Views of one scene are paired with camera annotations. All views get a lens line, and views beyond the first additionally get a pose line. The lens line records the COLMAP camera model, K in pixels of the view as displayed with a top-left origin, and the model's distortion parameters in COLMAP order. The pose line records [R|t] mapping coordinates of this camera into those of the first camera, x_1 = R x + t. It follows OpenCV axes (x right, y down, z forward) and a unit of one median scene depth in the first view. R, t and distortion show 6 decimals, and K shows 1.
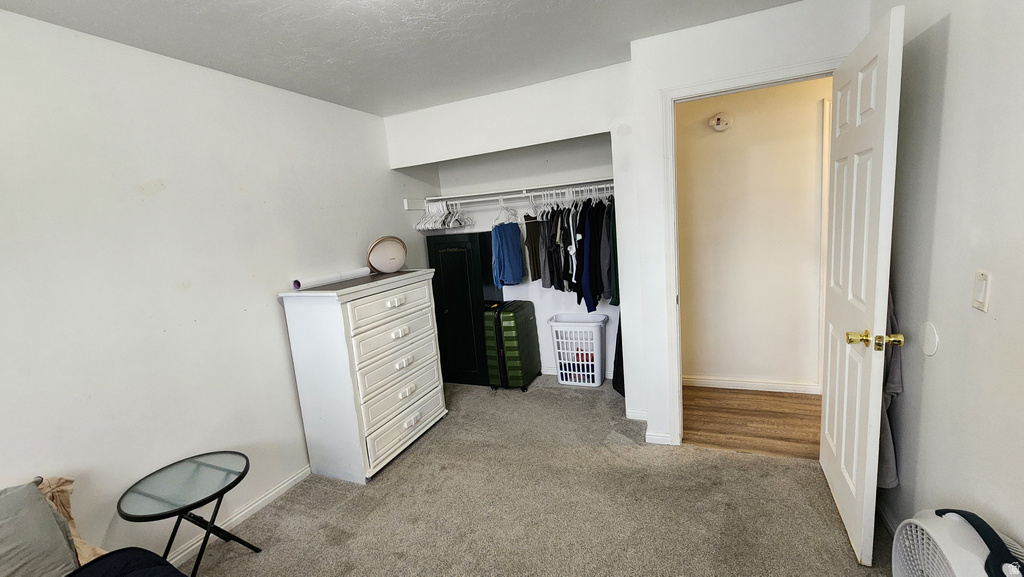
lens RADIAL K [[424.4, 0, 515.1], [0, 424.4, 285.0], [0, 0, 1]] dist [-0.002880, 0.000697]
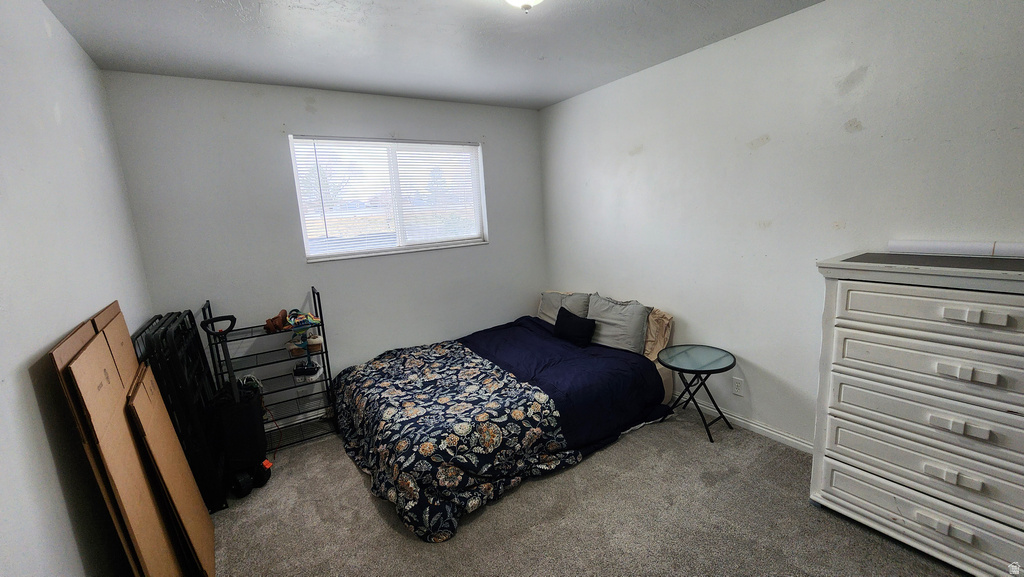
lens RADIAL K [[424.4, 0, 515.1], [0, 424.4, 285.0], [0, 0, 1]] dist [-0.002880, 0.000697]
pose [[-0.533689, 0.261434, -0.804256, 0.481727], [-0.029260, 0.944739, 0.326516, -0.166319], [0.845175, 0.197791, -0.496547, 0.832846]]
